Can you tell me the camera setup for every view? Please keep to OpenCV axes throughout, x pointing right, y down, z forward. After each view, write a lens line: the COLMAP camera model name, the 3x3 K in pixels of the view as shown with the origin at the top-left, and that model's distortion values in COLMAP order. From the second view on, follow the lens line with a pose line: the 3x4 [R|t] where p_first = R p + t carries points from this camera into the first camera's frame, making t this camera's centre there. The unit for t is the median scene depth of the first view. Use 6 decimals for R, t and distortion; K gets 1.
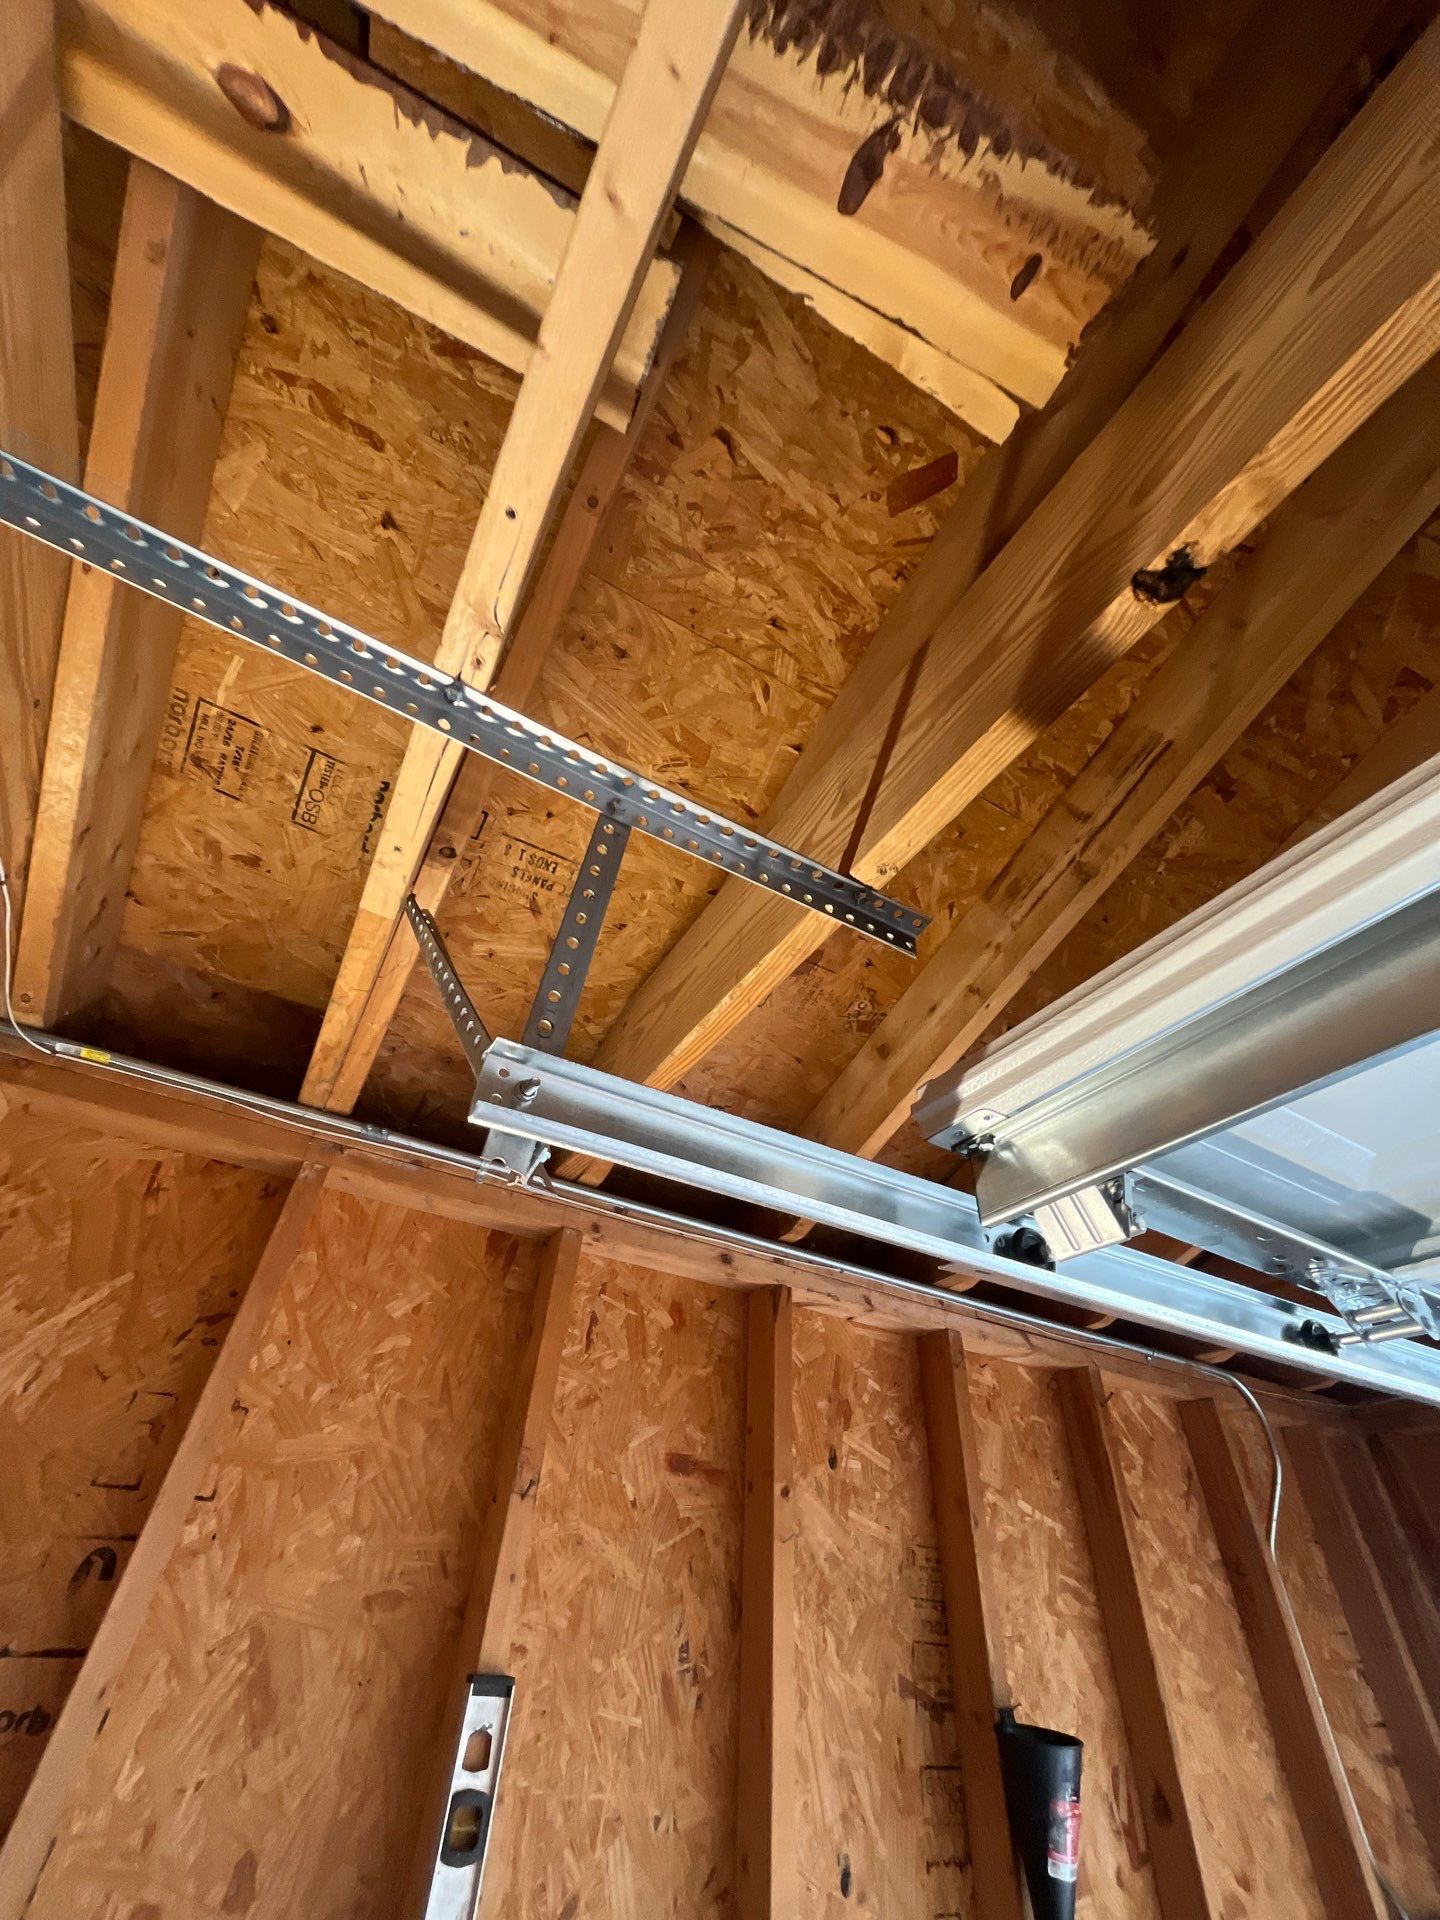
lens RADIAL K [[772.3, 0, 719.9], [0, 772.3, 961.6], [0, 0, 1]] dist [-0.004446, 0.000177]
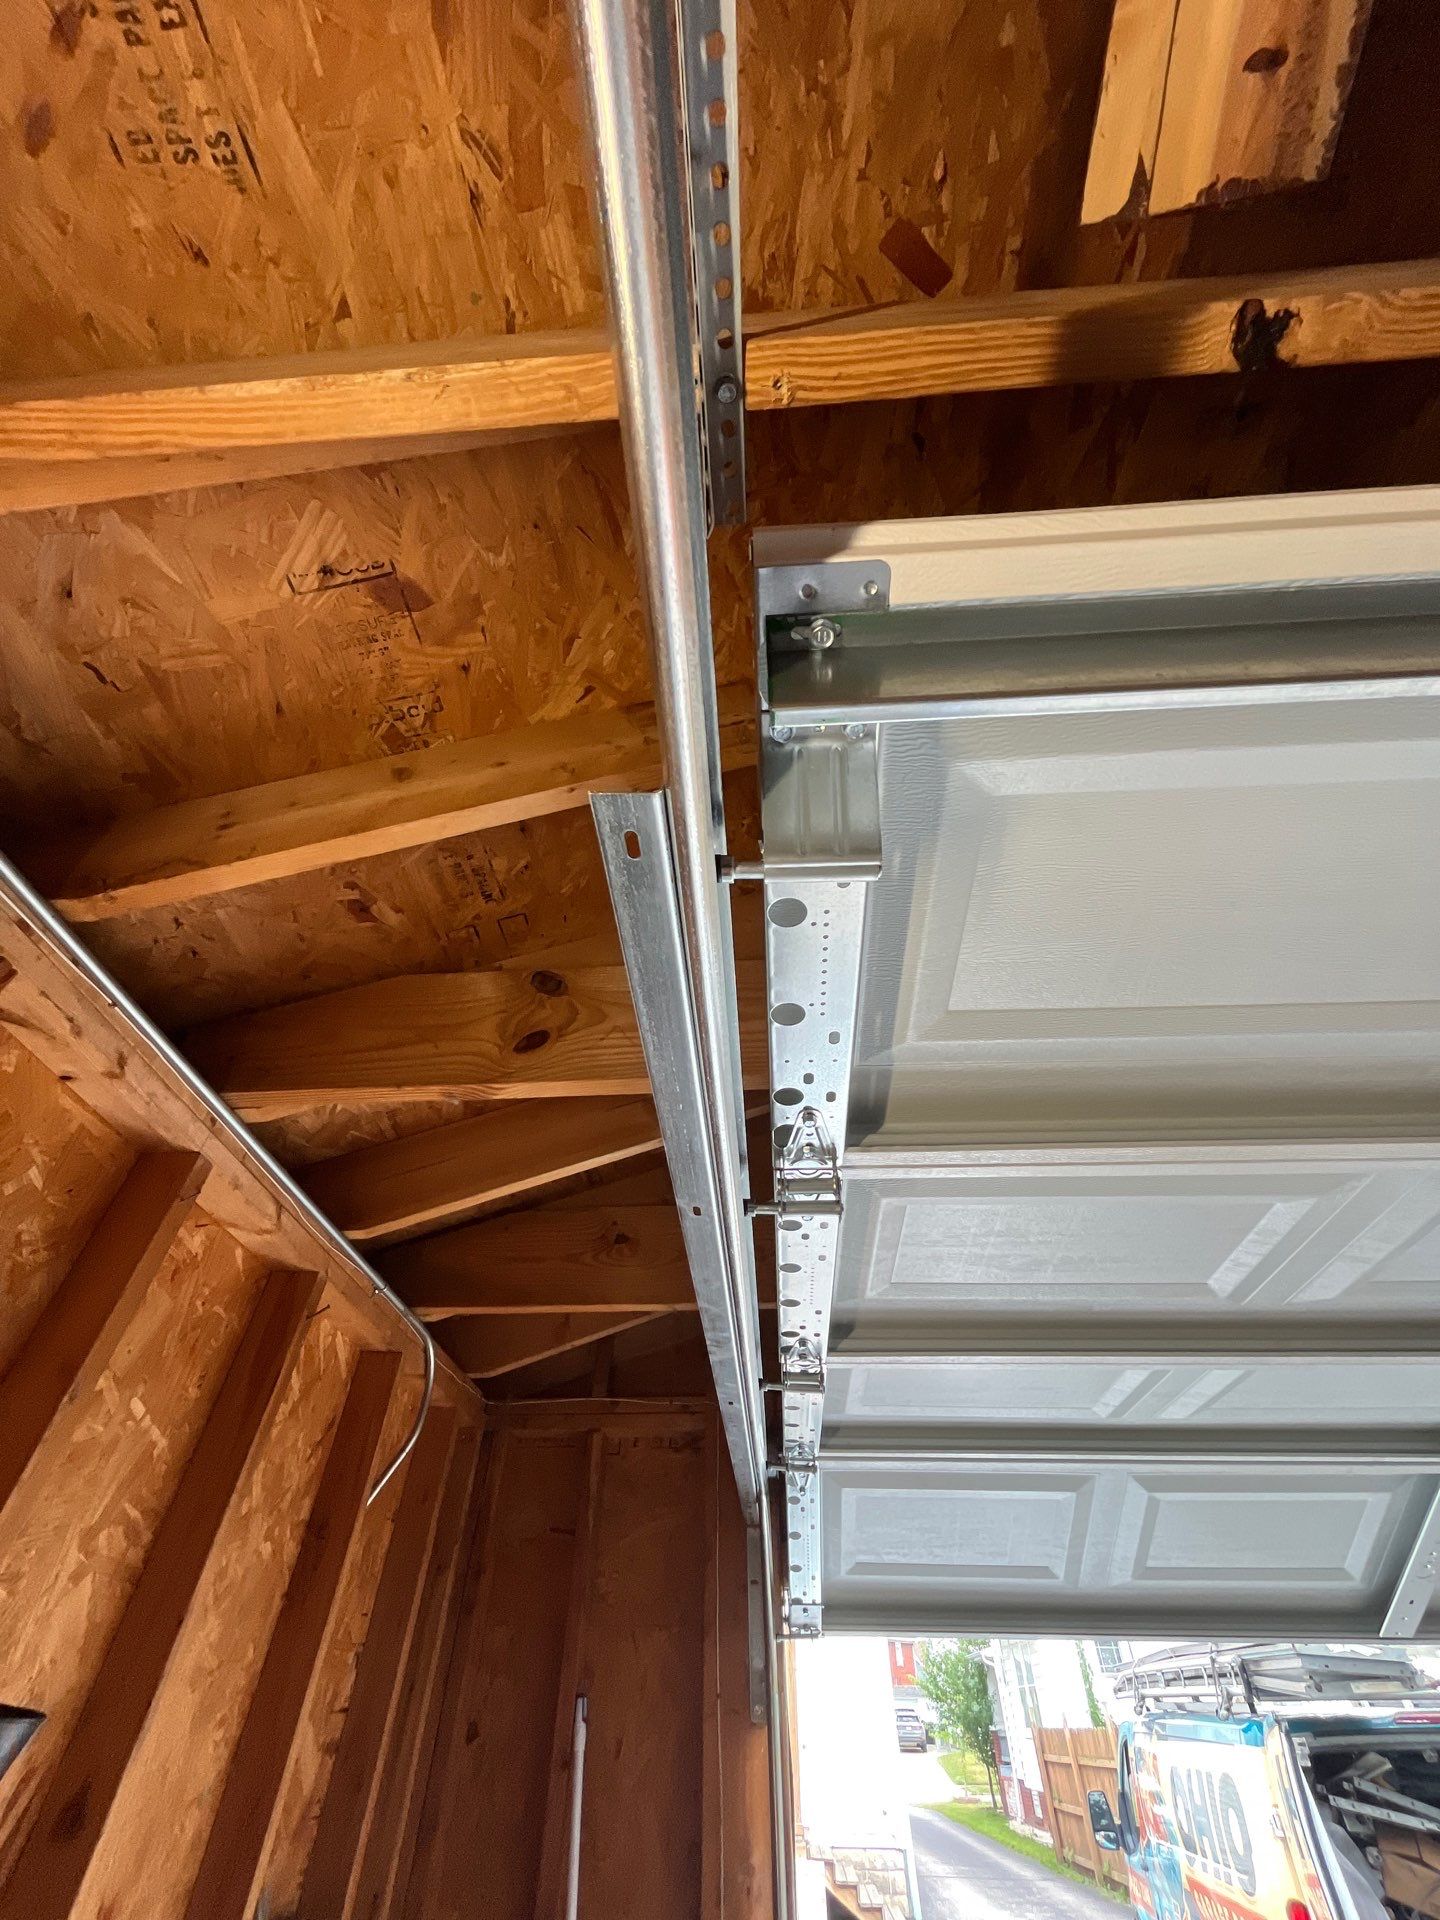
lens RADIAL K [[772.3, 0, 719.7], [0, 772.3, 956.8], [0, 0, 1]] dist [-0.004446, 0.000177]
pose [[0.553869, 0.554222, 0.621343, 0.015344], [-0.533586, 0.809149, -0.246098, 0.250734], [-0.639152, -0.195234, 0.743887, 0.195079]]
